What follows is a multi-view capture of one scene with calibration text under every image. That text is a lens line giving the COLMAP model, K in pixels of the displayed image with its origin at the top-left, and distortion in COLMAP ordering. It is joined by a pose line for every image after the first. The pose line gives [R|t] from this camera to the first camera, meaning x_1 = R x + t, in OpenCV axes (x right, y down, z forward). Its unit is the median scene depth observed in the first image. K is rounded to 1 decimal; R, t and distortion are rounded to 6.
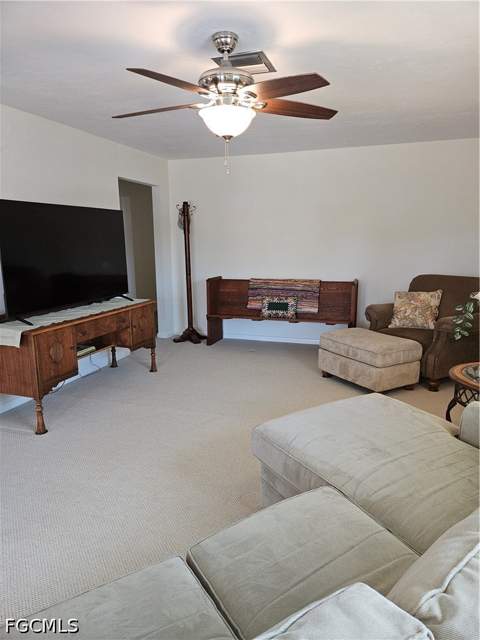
lens RADIAL K [[420.9, 0, 240.0], [0, 420.9, 320.0], [0, 0, 1]] dist [0.070737, -0.054827]
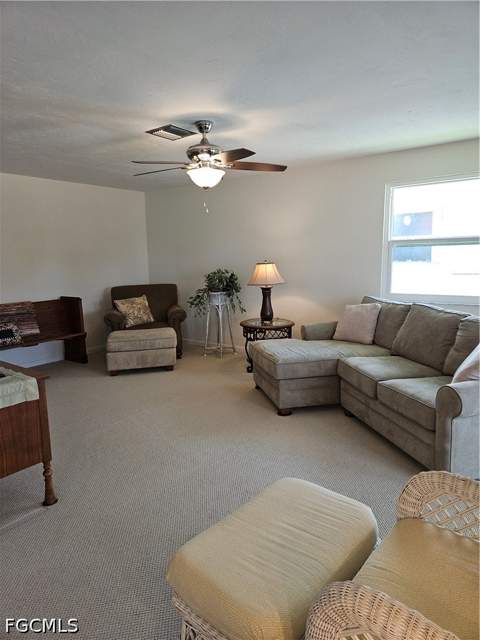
lens RADIAL K [[420.9, 0, 240.0], [0, 420.9, 320.0], [0, 0, 1]] dist [0.070737, -0.054827]
pose [[0.320449, -0.153487, 0.934748, -0.630785], [0.206046, 0.974453, 0.089370, -0.040944], [-0.924585, 0.163963, 0.343888, 0.202312]]
